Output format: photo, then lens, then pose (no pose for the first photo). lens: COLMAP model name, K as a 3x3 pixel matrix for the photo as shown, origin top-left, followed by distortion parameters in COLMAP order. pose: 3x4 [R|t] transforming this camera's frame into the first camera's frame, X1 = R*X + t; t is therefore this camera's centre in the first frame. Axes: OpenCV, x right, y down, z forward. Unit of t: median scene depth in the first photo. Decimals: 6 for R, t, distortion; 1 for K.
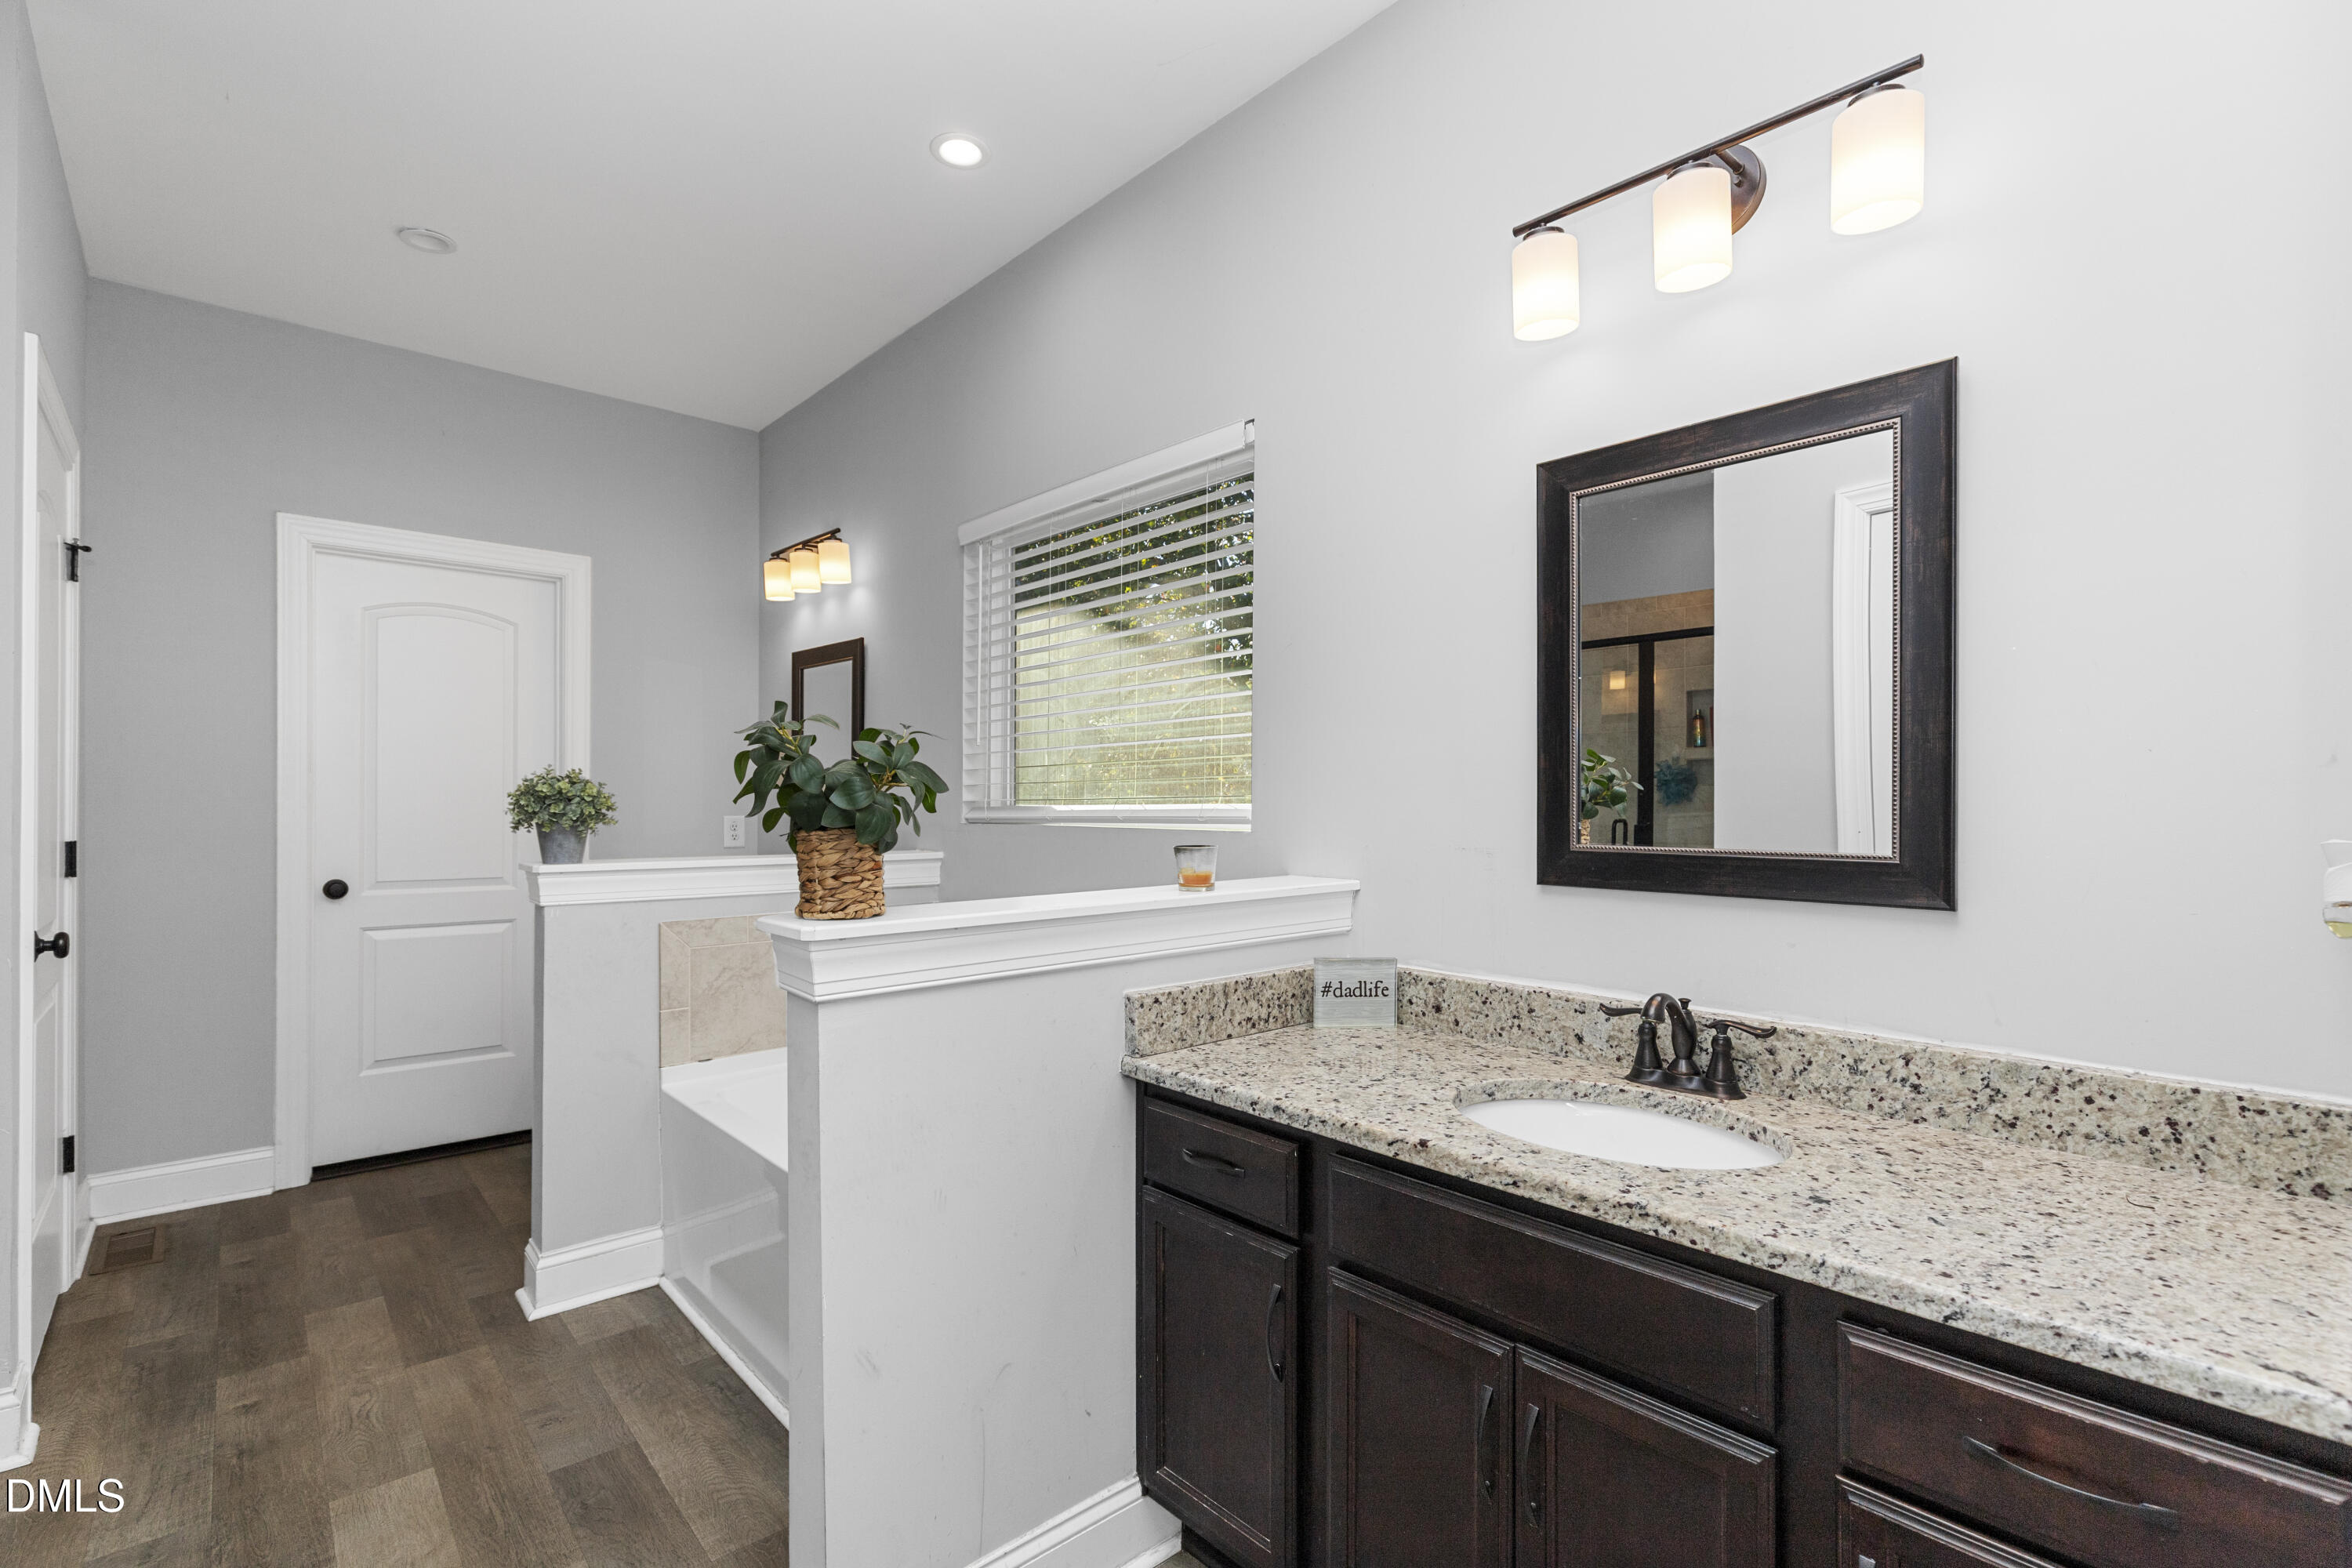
lens RADIAL K [[1071.7, 0, 1185.1], [0, 1071.7, 796.1], [0, 0, 1]] dist [0.012381, 0.001370]
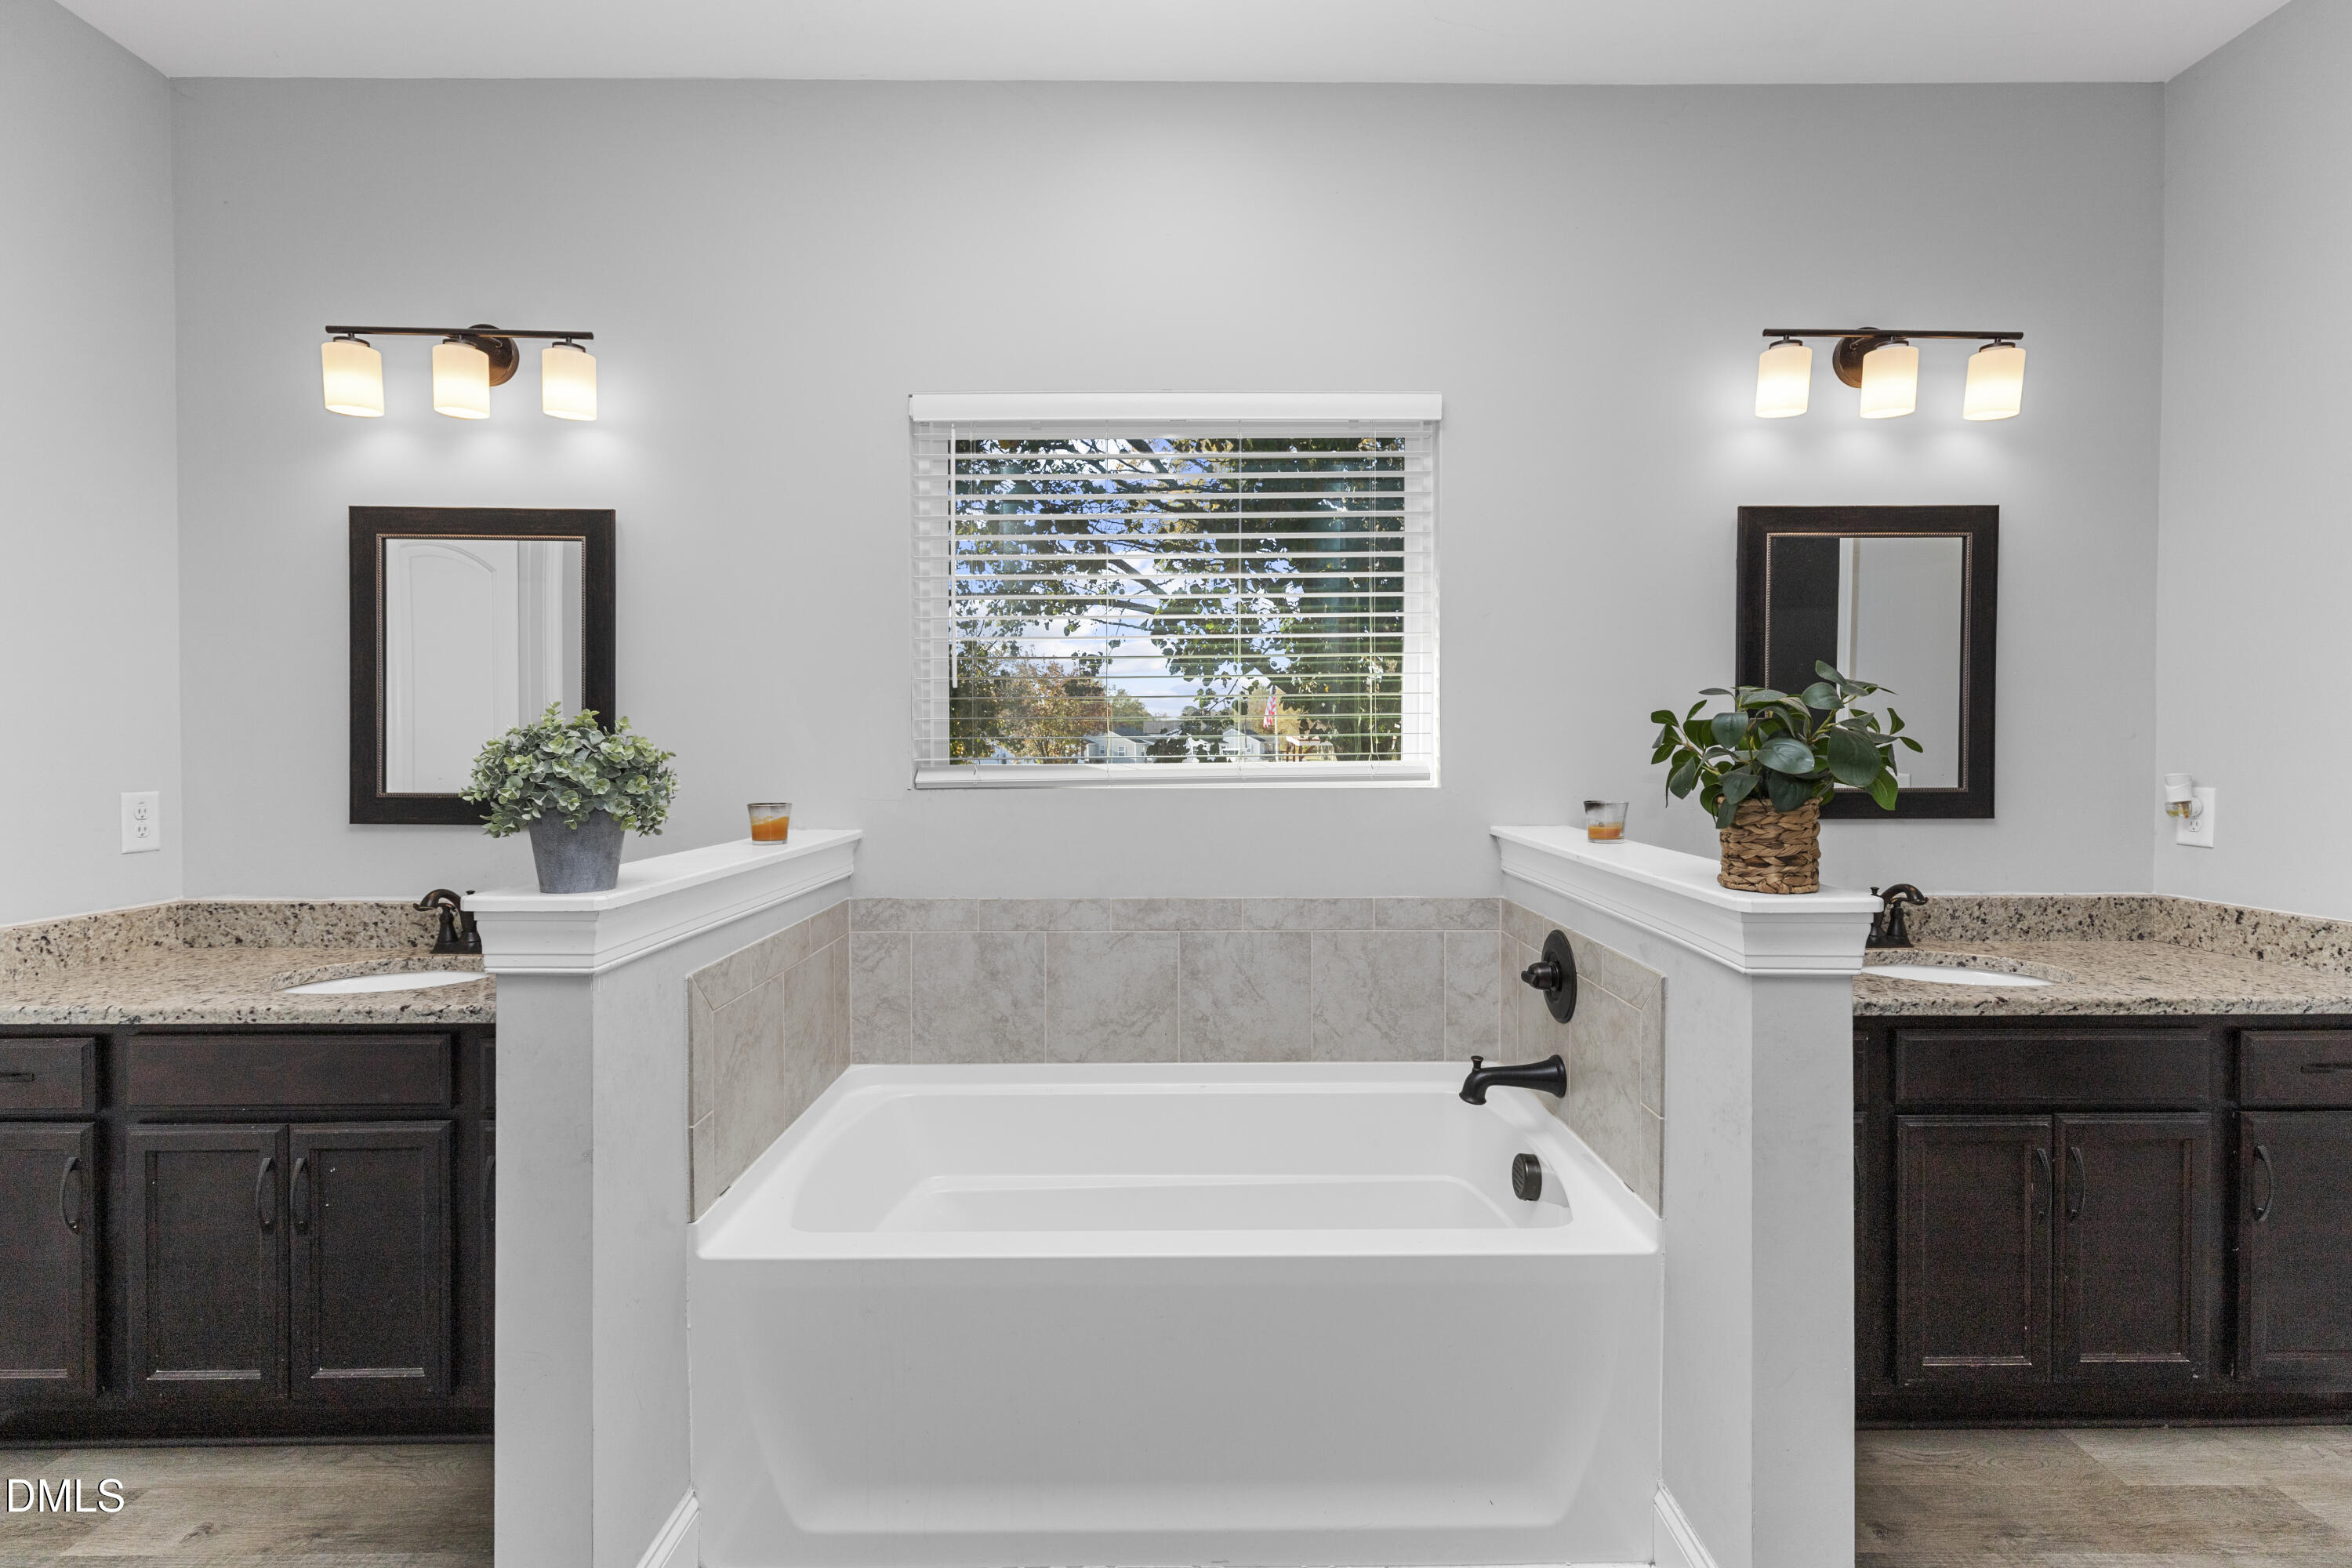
lens RADIAL K [[1071.7, 0, 1177.1], [0, 1071.7, 761.6], [0, 0, 1]] dist [0.012381, 0.001370]
pose [[0.657016, -0.011737, 0.753785, -1.409733], [0.001345, 0.999895, 0.014397, -0.013668], [-0.753875, -0.008446, 0.656964, 0.790983]]
